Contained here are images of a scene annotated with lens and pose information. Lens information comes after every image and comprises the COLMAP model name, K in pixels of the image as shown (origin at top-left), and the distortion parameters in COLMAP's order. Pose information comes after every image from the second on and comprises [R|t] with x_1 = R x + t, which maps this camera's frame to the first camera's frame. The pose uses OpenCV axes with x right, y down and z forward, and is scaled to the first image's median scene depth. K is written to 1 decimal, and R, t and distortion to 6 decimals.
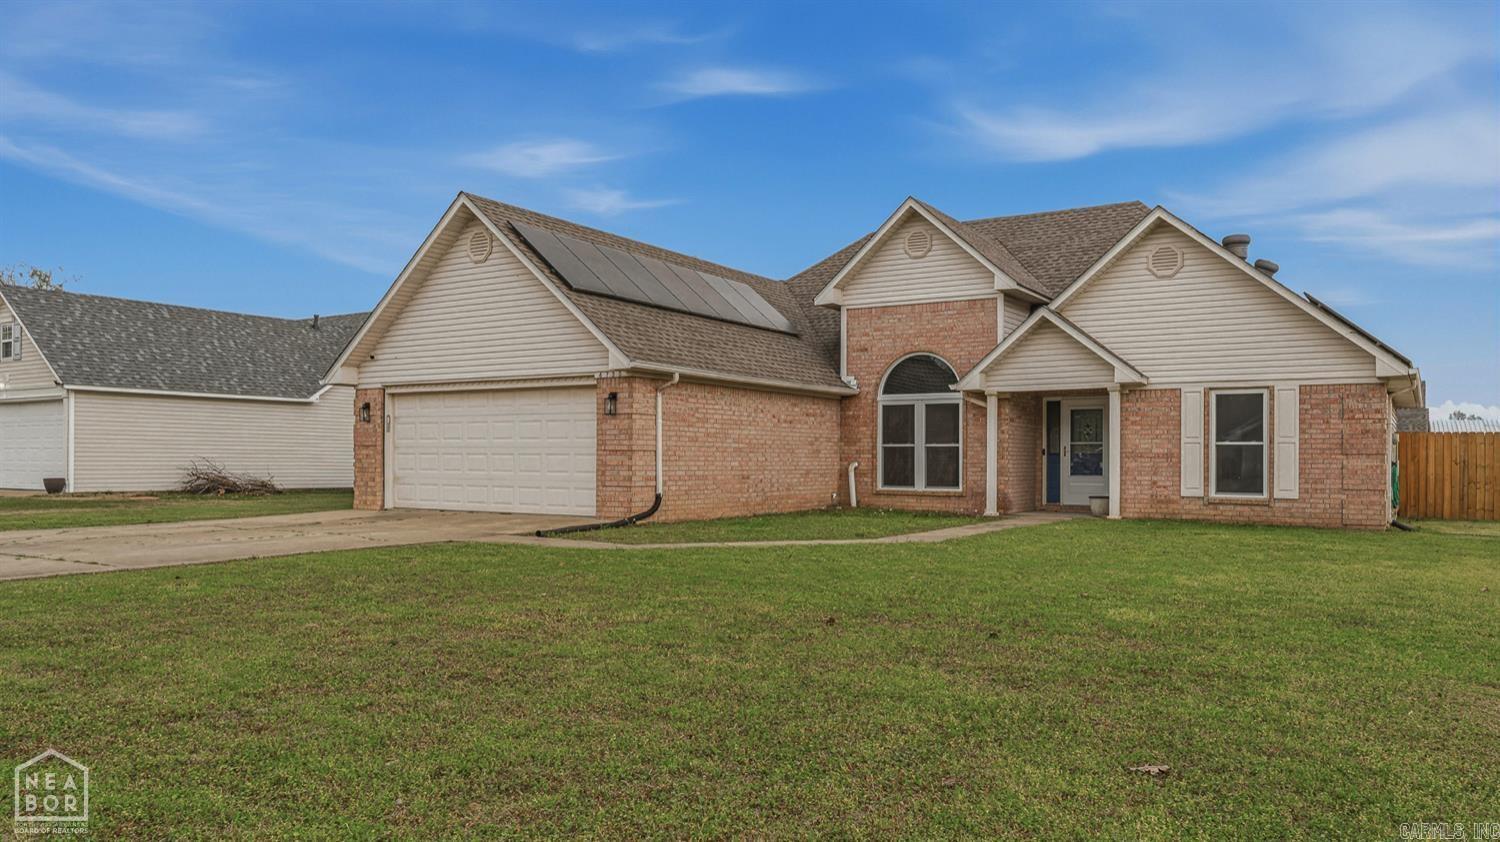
lens RADIAL K [[1071.8, 0, 750.4], [0, 1071.8, 448.6], [0, 0, 1]] dist [0.000478, -0.000171]
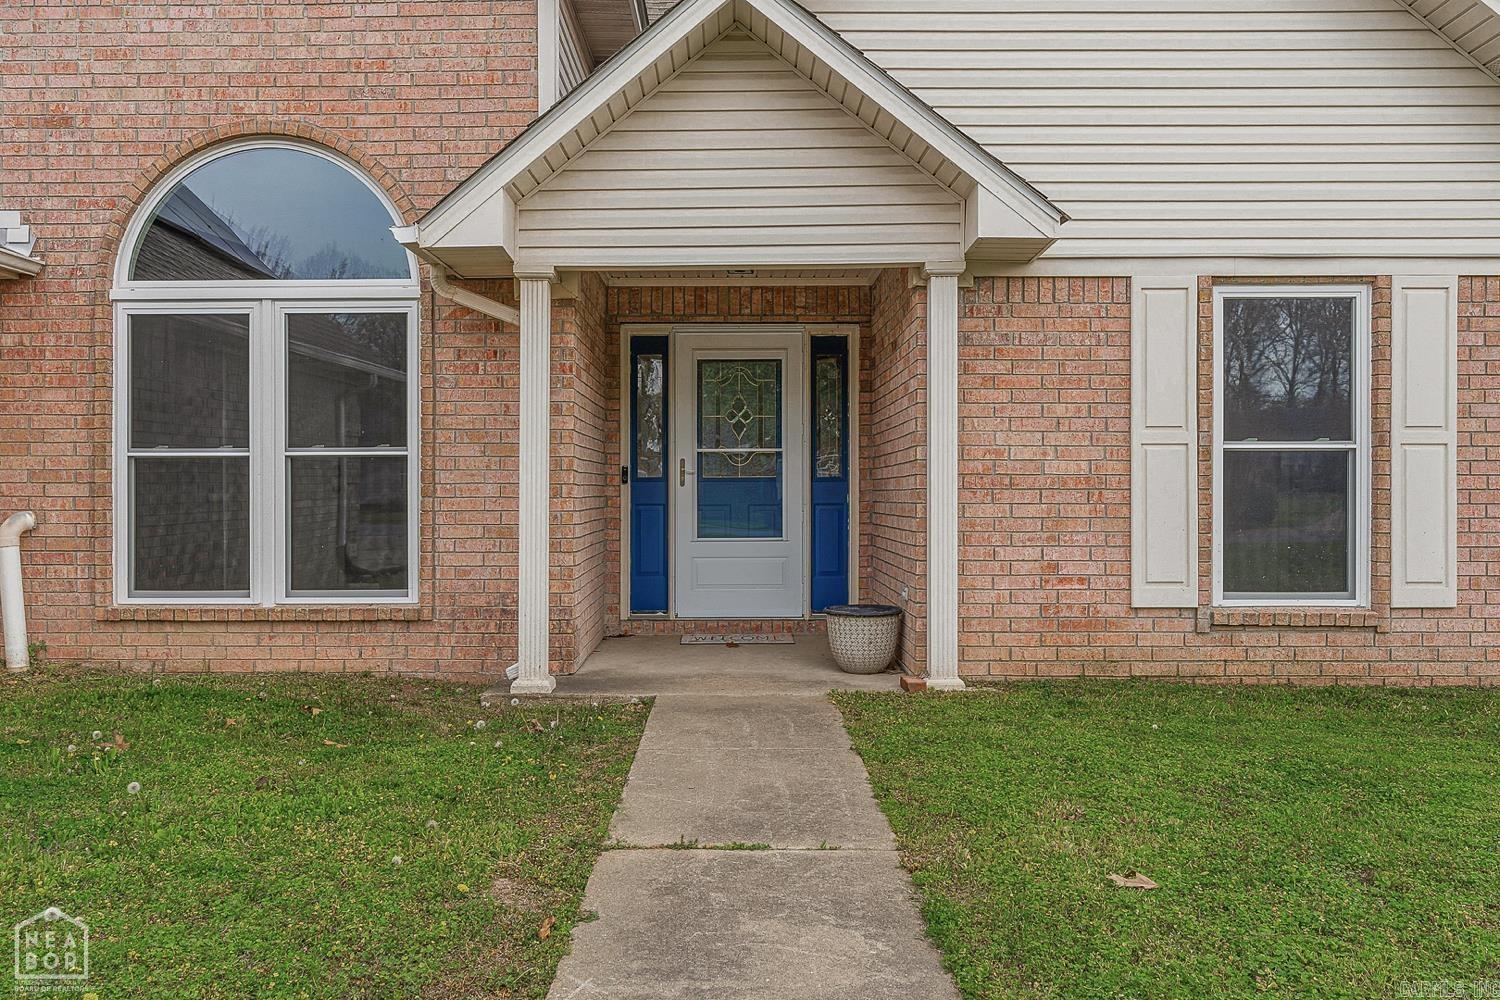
lens RADIAL K [[1174.5, 0, 722.4], [0, 1174.5, 489.4], [0, 0, 1]] dist [-0.000587, 0.002278]
pose [[0.847570, -0.006675, 0.530642, 0.099625], [0.001556, 0.999948, 0.010094, 0.004409], [-0.530681, -0.007730, 0.847536, 0.711250]]
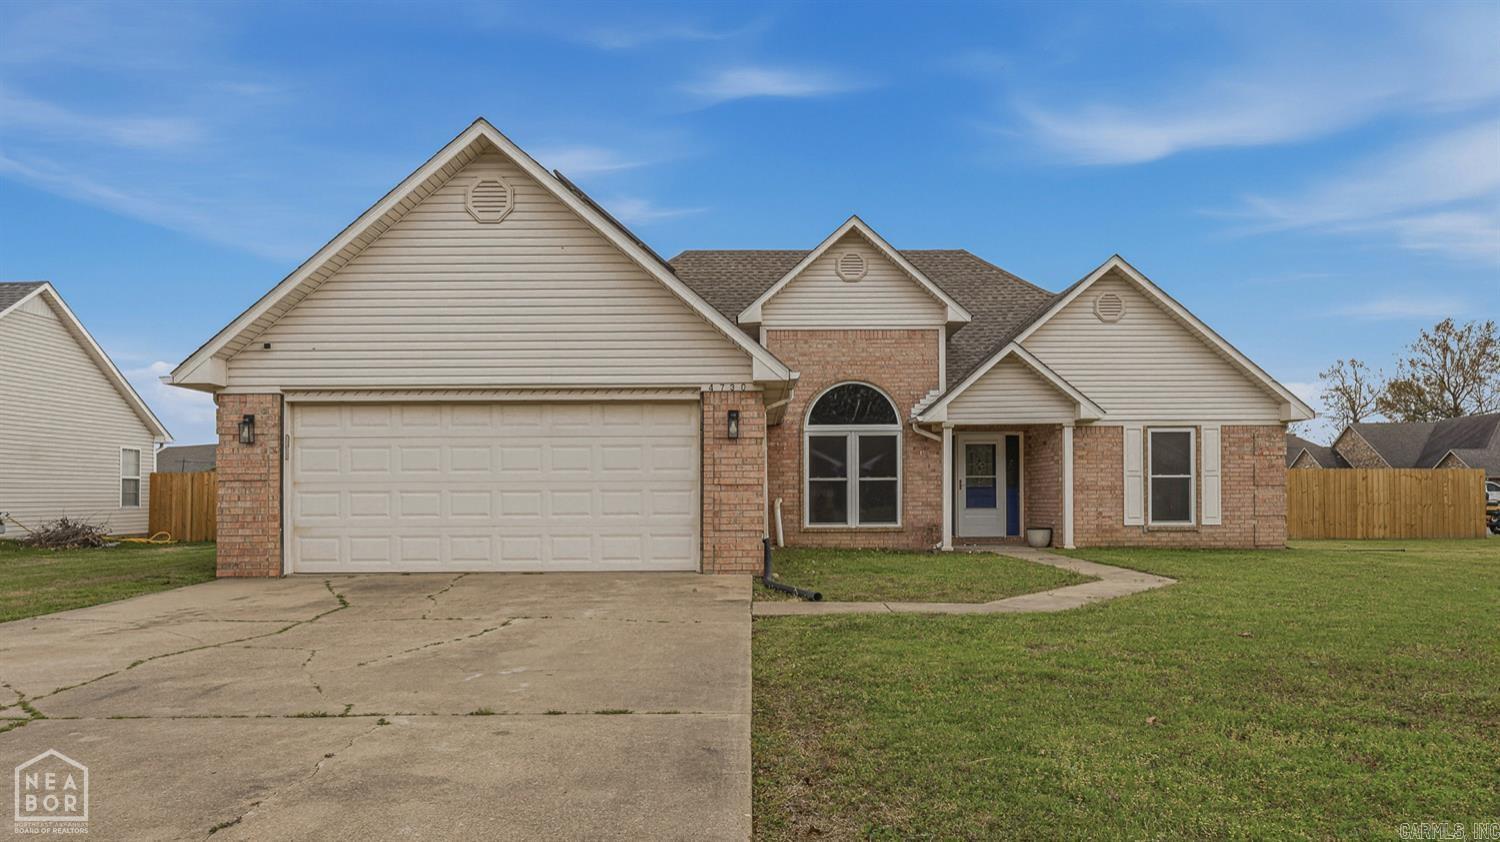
lens RADIAL K [[1021.6, 0, 752.4], [0, 1021.6, 486.2], [0, 0, 1]] dist [-0.004967, -0.001278]
pose [[0.843225, -0.004966, 0.537537, -0.436403], [0.004715, 0.999987, 0.001842, 0.001044], [-0.537539, 0.000981, 0.843238, 0.309764]]
